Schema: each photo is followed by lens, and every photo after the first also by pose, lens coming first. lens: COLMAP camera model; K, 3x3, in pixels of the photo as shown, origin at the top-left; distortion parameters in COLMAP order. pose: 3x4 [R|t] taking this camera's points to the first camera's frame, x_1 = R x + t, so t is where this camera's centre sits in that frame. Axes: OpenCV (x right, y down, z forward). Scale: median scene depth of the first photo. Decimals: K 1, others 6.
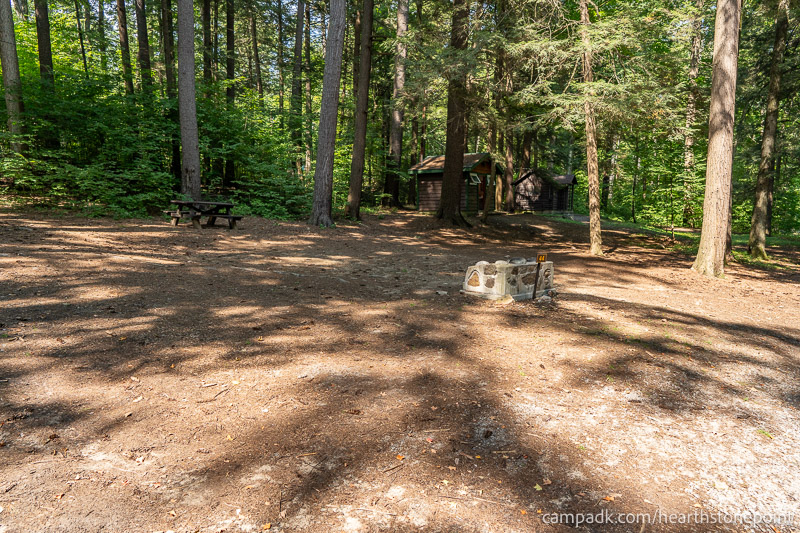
lens RADIAL K [[581.8, 0, 402.7], [0, 581.8, 284.5], [0, 0, 1]] dist [-0.001509, 0.002574]
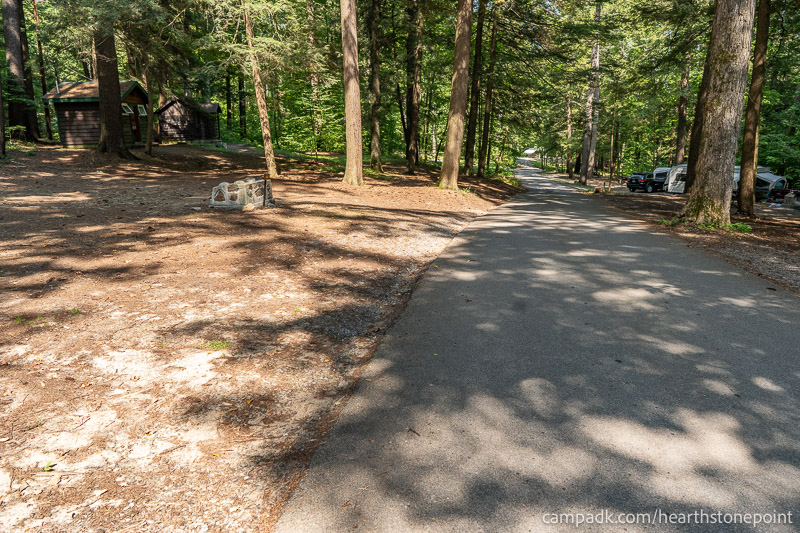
lens RADIAL K [[581.8, 0, 402.7], [0, 581.8, 284.5], [0, 0, 1]] dist [-0.001509, 0.002574]
pose [[0.814930, -0.159060, 0.557306, -0.197962], [0.087937, 0.984404, 0.152369, 0.014947], [-0.572850, -0.075162, 0.816207, -0.228103]]
